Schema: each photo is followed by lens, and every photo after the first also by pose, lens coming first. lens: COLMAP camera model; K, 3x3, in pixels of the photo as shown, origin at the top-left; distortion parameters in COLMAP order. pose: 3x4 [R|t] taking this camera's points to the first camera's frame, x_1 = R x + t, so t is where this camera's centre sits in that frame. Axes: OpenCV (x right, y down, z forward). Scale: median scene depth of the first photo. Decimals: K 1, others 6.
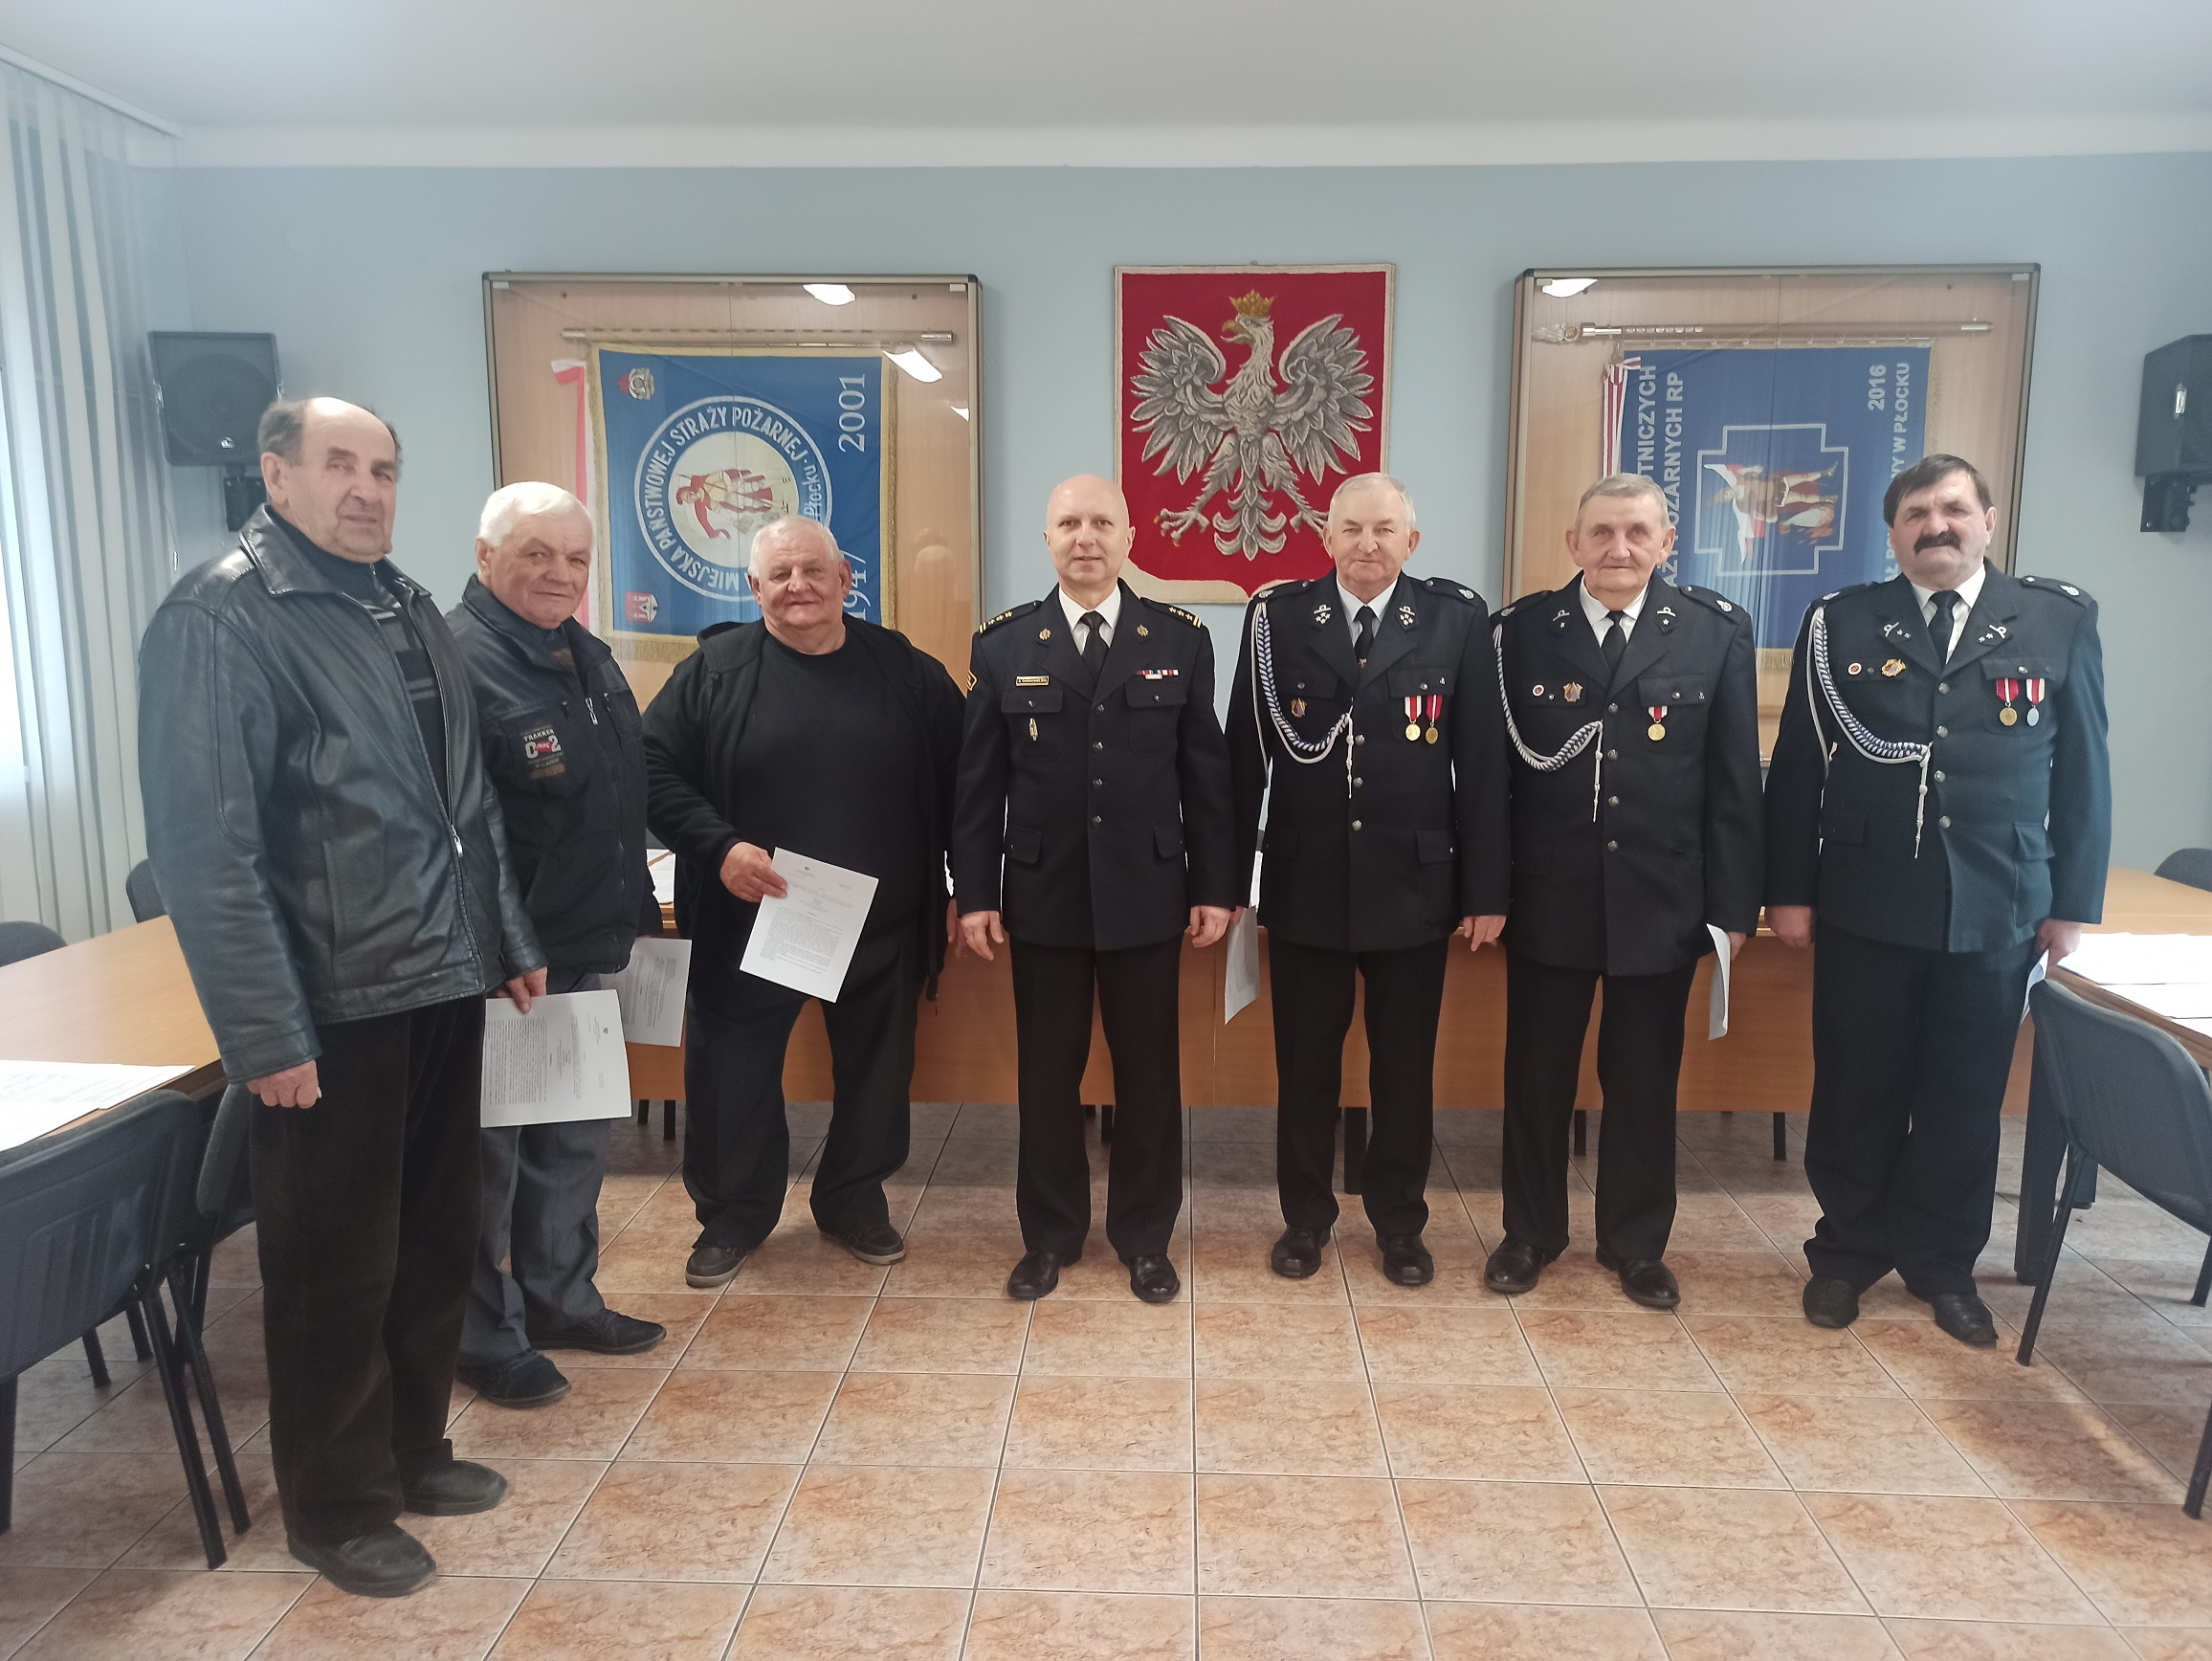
lens RADIAL K [[1607.4, 0, 1122.1], [0, 1607.4, 830.1], [0, 0, 1]] dist [0.046654, -0.053219]
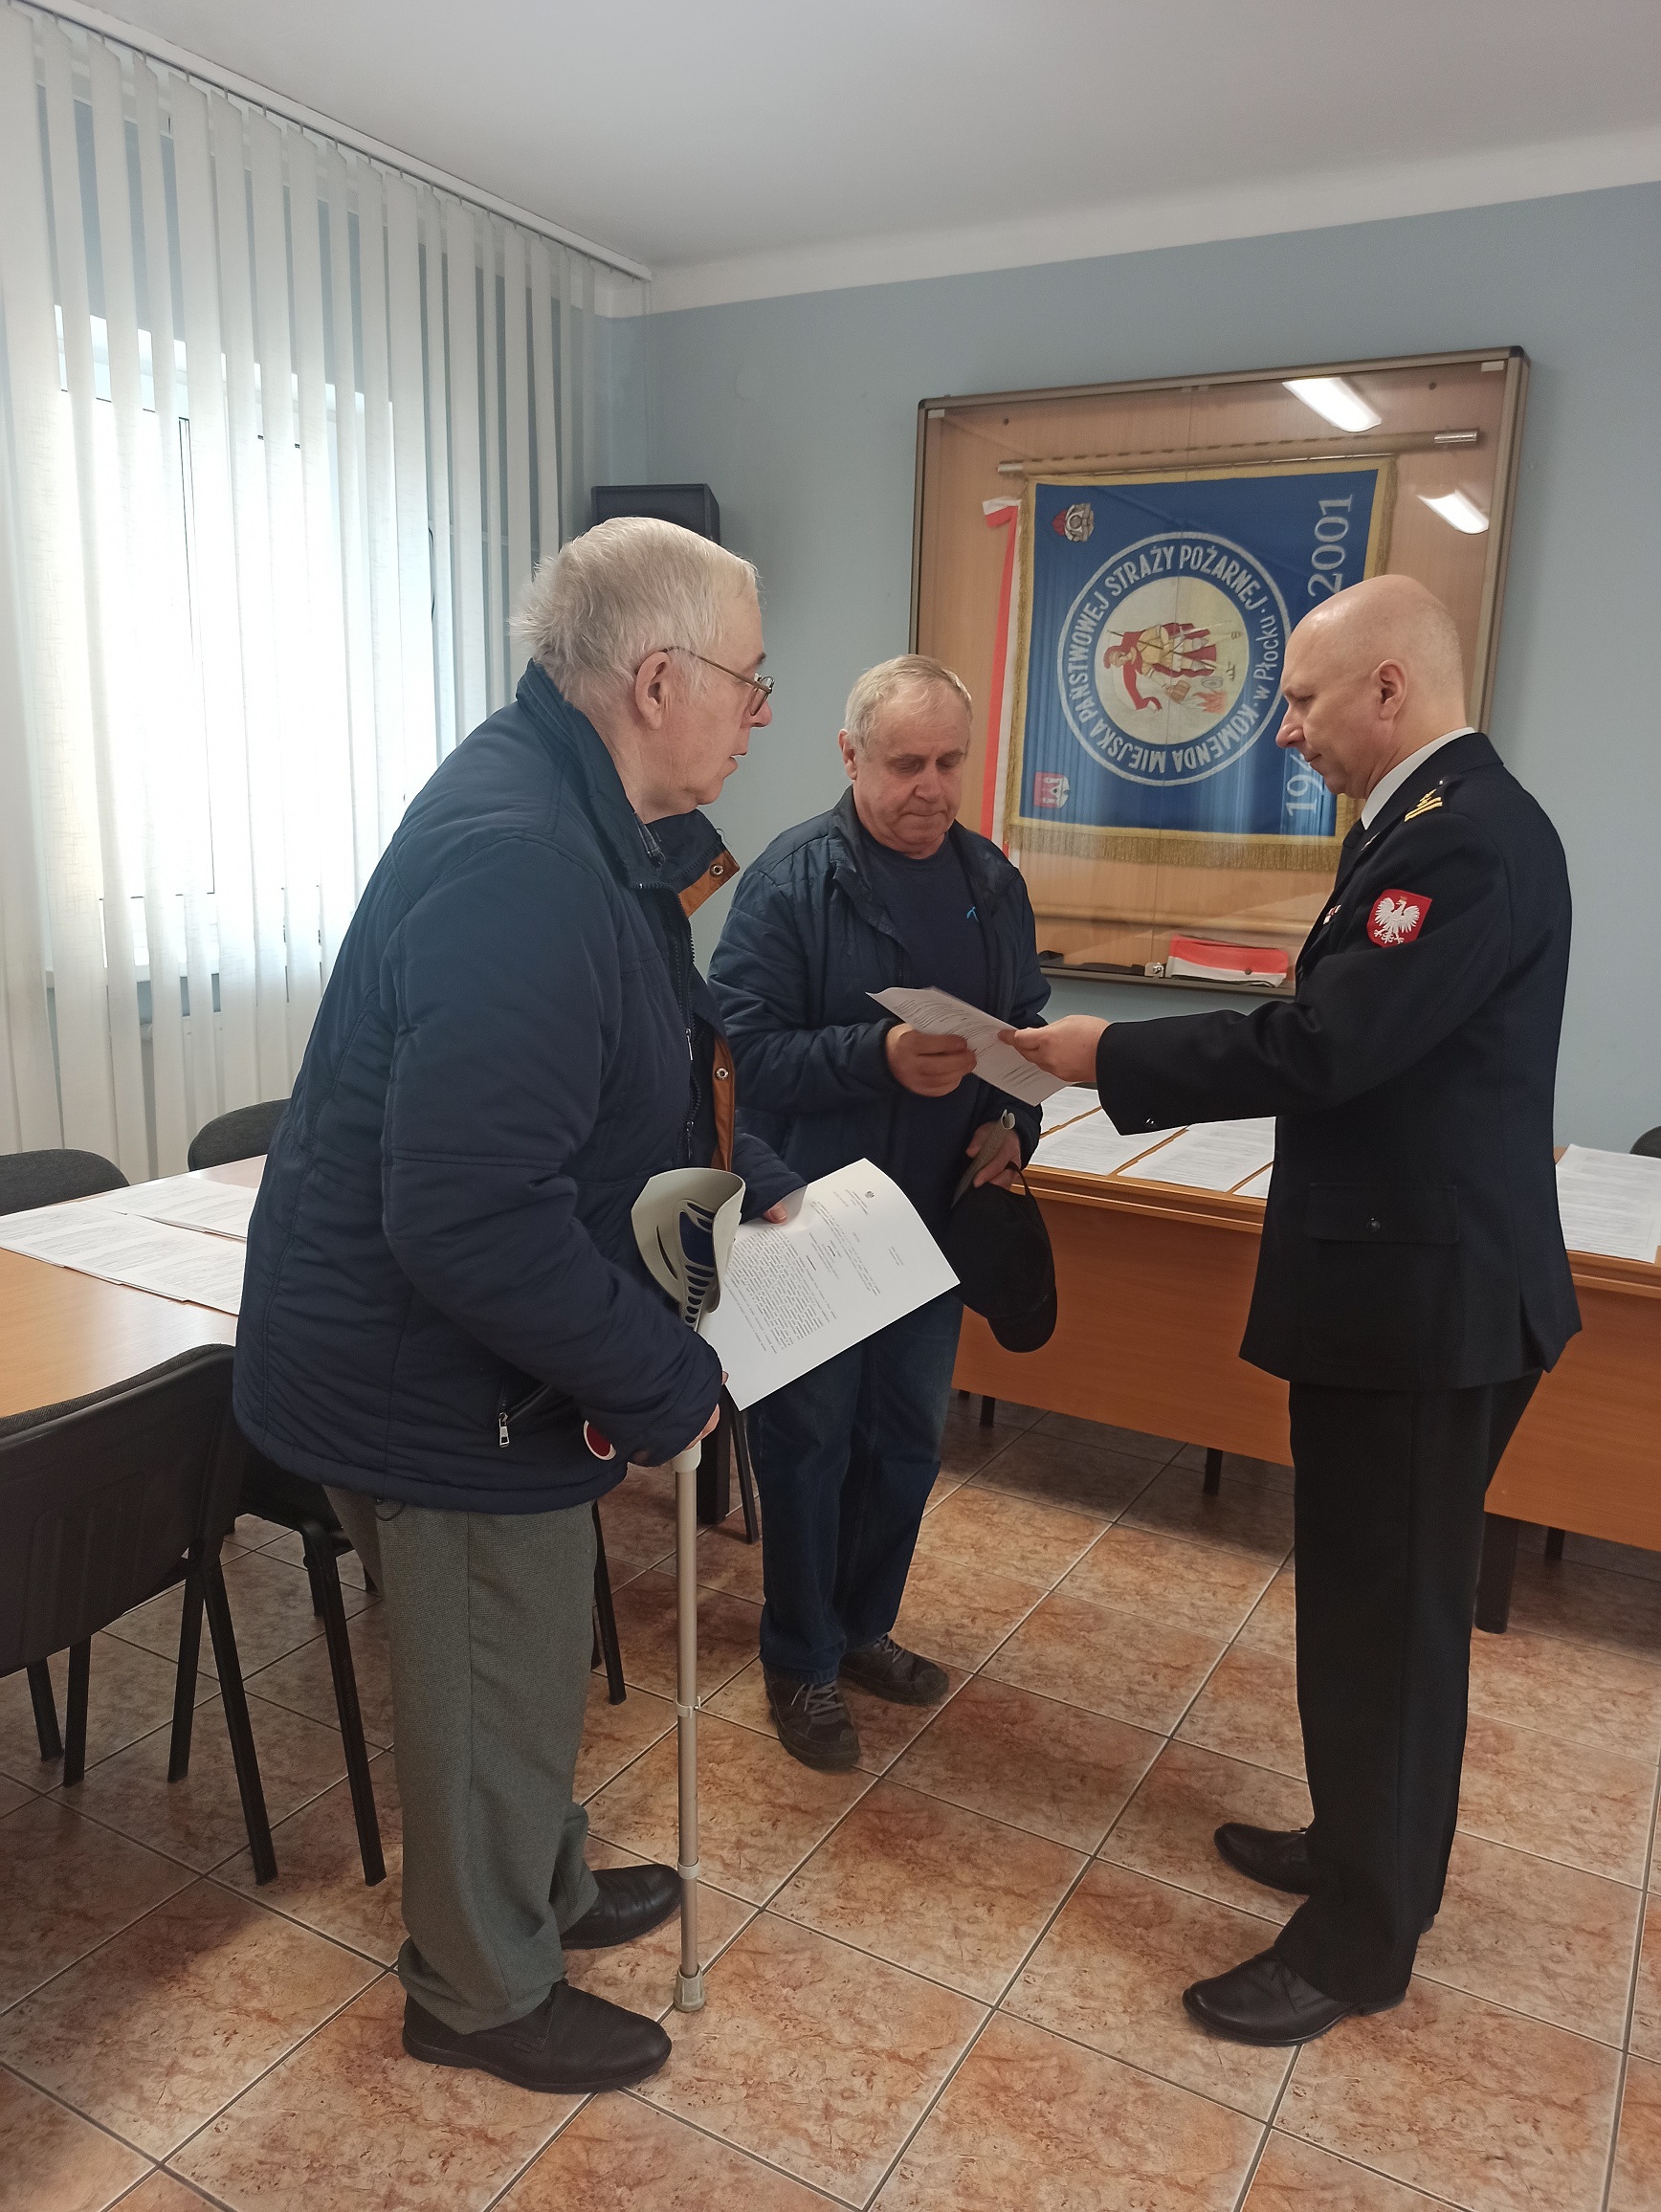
lens RADIAL K [[1607.4, 0, 839.0], [0, 1607.4, 1126.2], [0, 0, 1]] dist [0.046654, -0.053219]
pose [[0.887240, 0.121104, -0.445128, 0.005860], [-0.090588, 0.991877, 0.089293, -0.027081], [0.452326, -0.038902, 0.891004, 0.178129]]
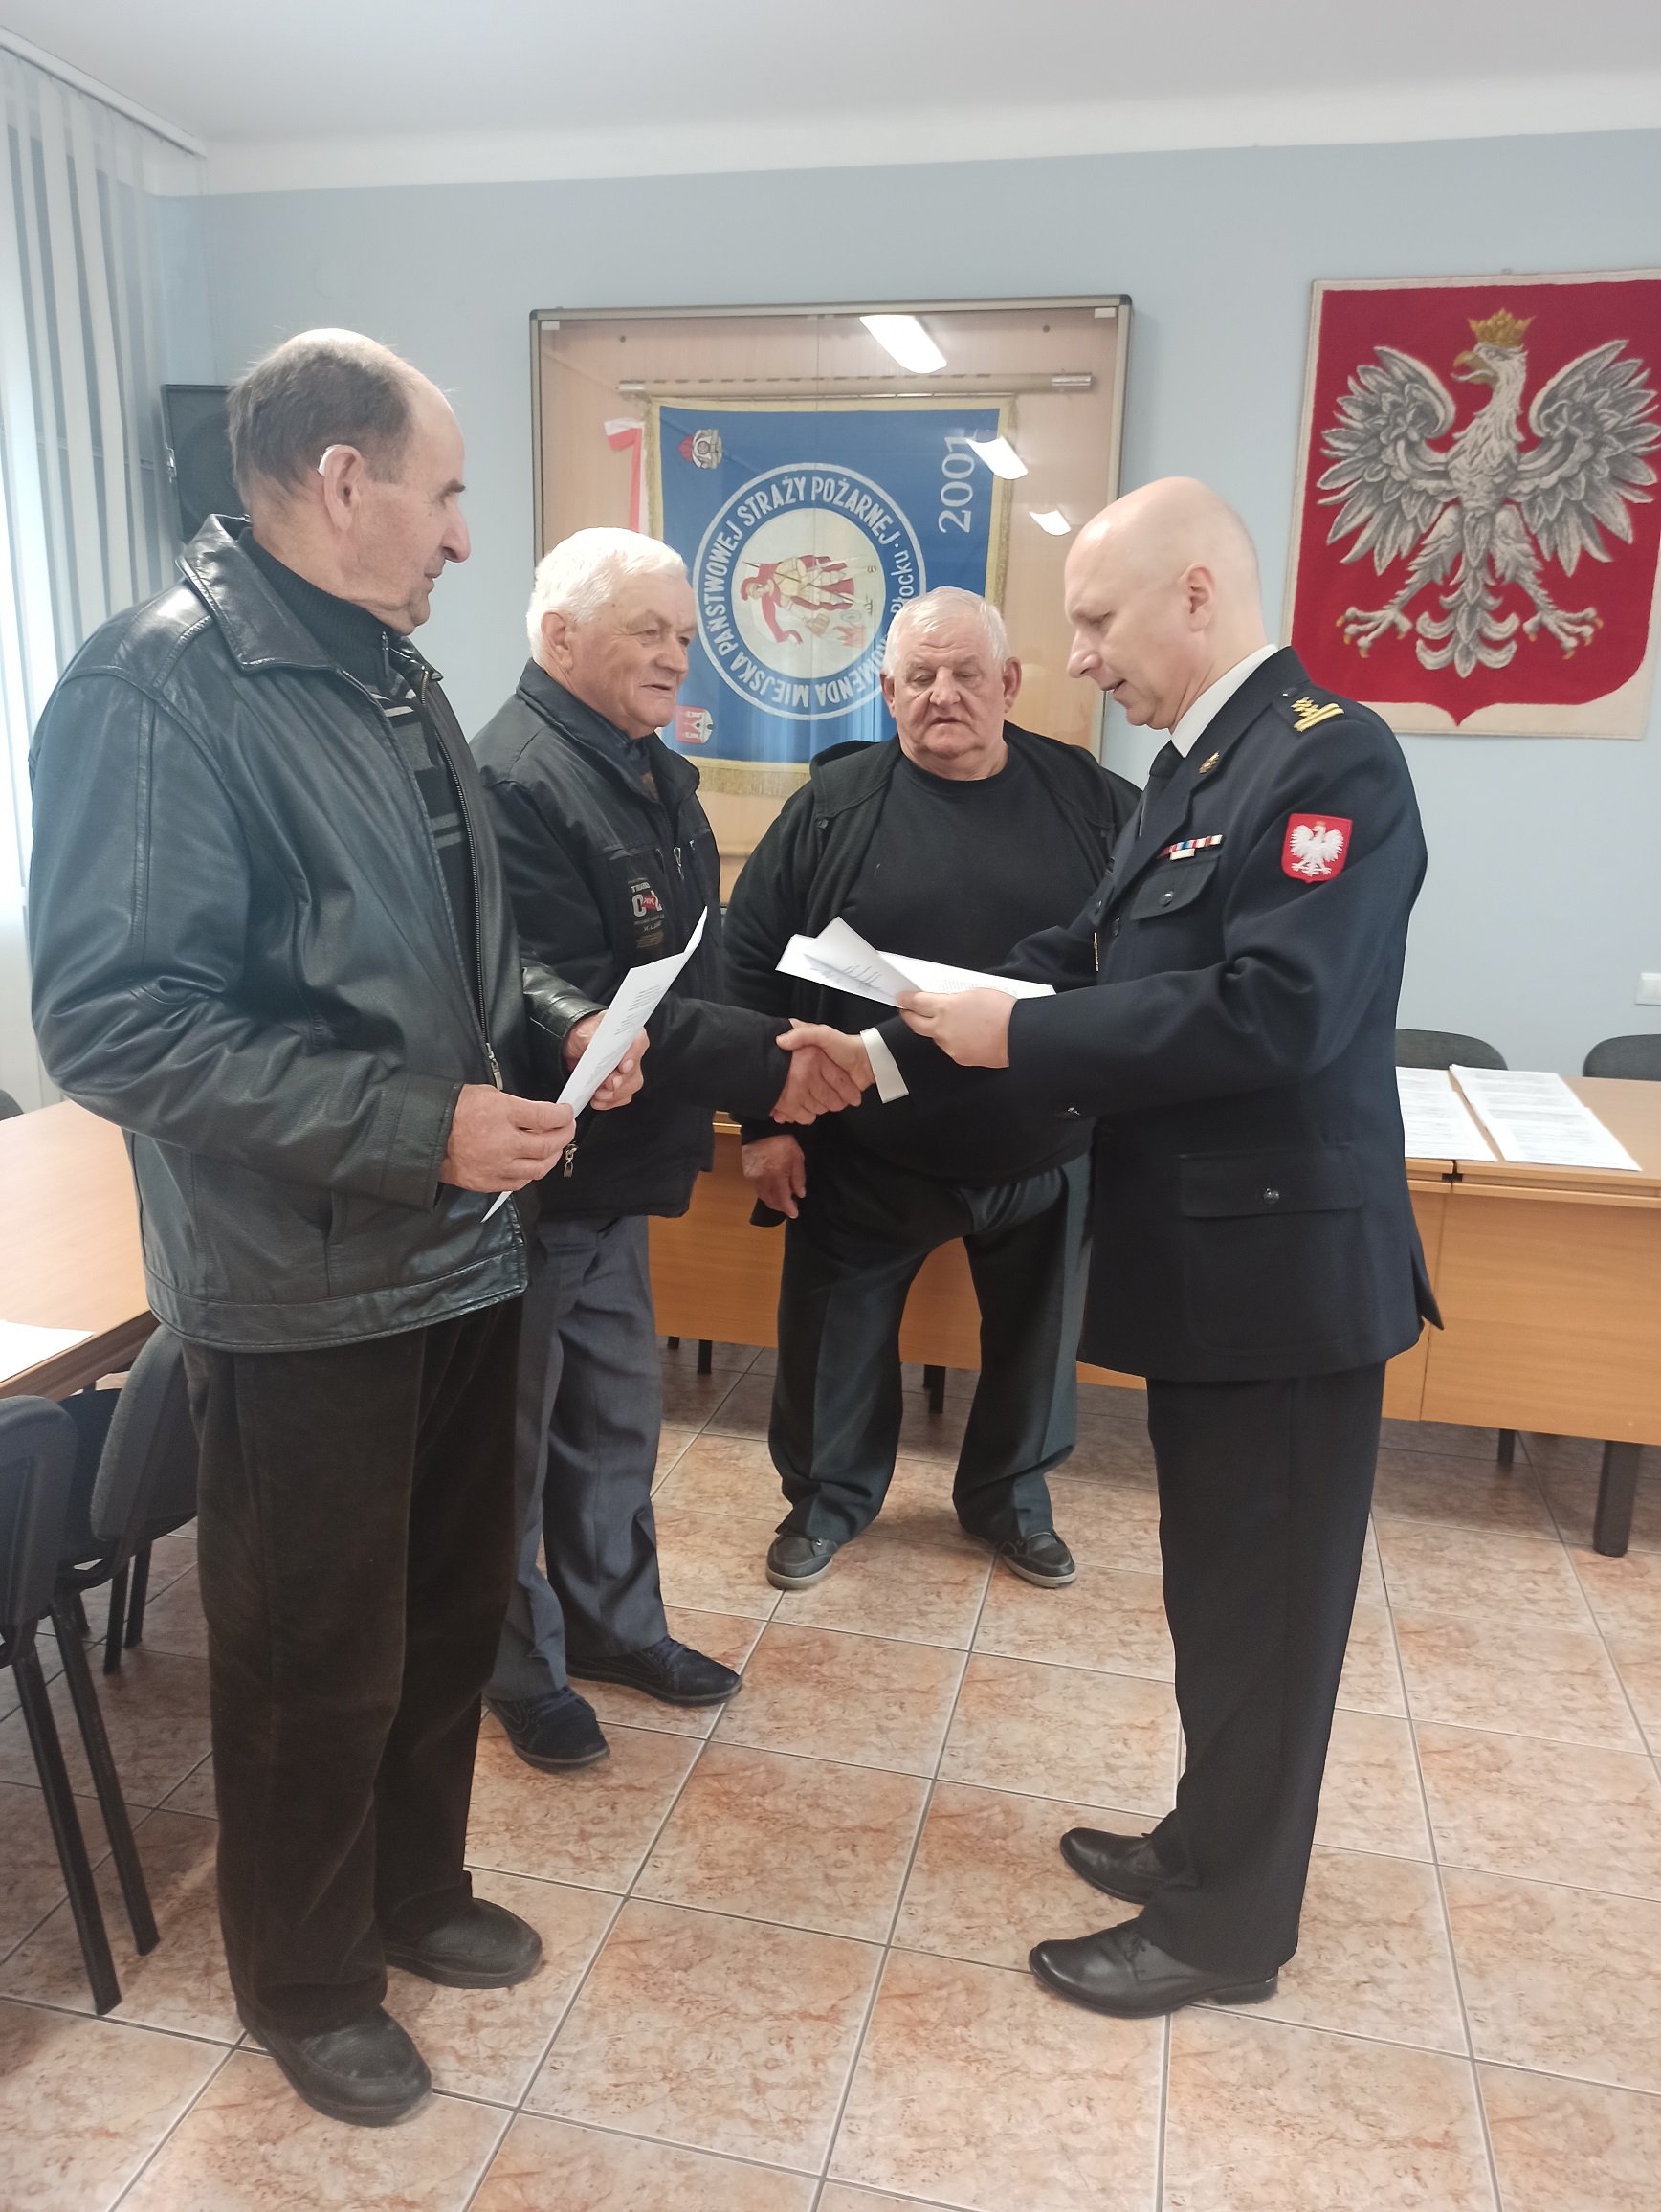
lens RADIAL K [[1607.4, 0, 808.0], [0, 1607.4, 1126.8], [0, 0, 1]] dist [0.046654, -0.053219]
pose [[0.981895, 0.065770, -0.177639, -0.076777], [-0.048151, 0.993645, 0.101743, -0.018136], [0.183202, -0.091347, 0.978822, 0.168219]]
